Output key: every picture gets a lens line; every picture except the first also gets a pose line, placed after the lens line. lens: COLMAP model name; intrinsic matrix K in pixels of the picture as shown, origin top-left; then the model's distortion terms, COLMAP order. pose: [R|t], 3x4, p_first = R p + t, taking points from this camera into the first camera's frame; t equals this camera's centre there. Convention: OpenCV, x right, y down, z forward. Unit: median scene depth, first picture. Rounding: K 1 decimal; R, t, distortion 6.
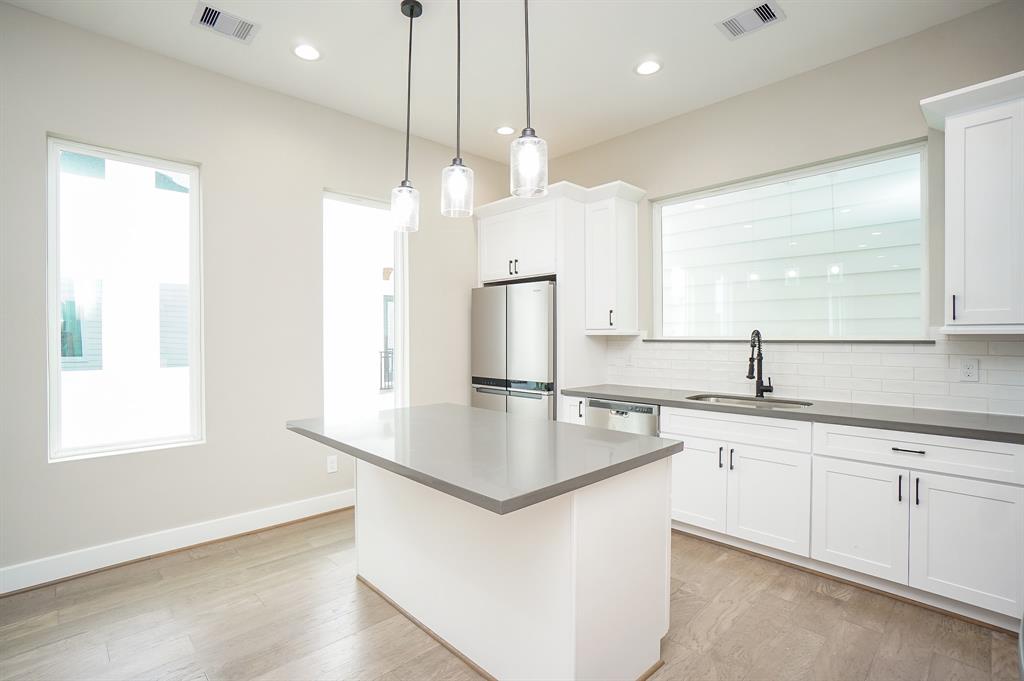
lens RADIAL K [[489.0, 0, 513.9], [0, 489.0, 339.6], [0, 0, 1]] dist [0.004250, -0.000346]
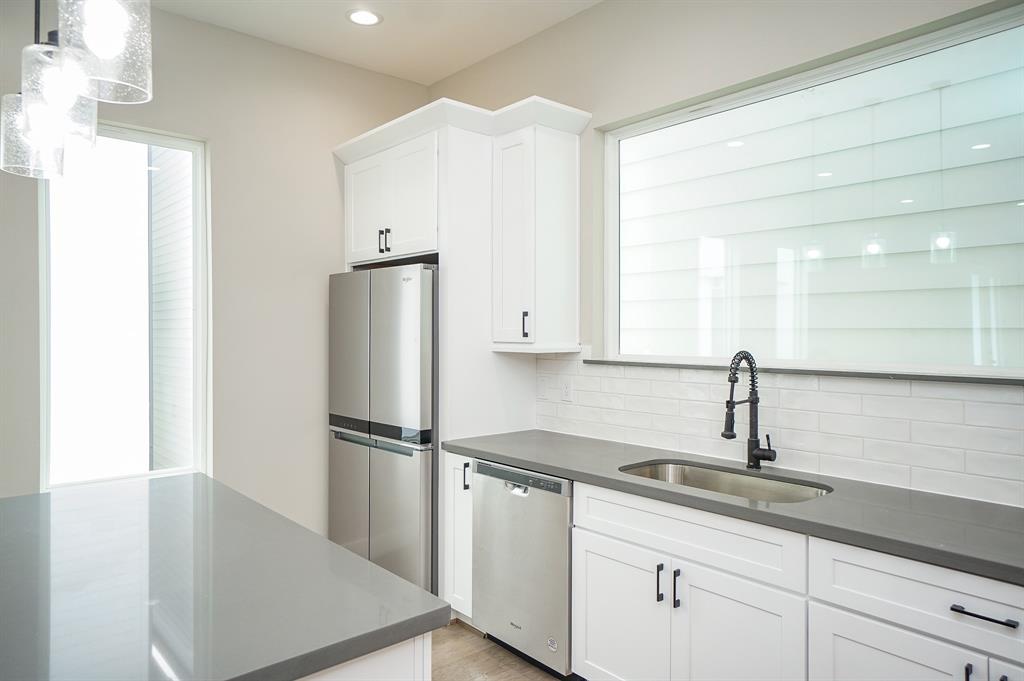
lens RADIAL K [[663.6, 0, 509.7], [0, 663.6, 337.1], [0, 0, 1]] dist [0.059818, 0.004643]
pose [[0.998259, 0.006154, -0.058656, 0.224873], [-0.005977, 0.999977, 0.003190, -0.031162], [0.058674, -0.002834, 0.998273, 0.173213]]
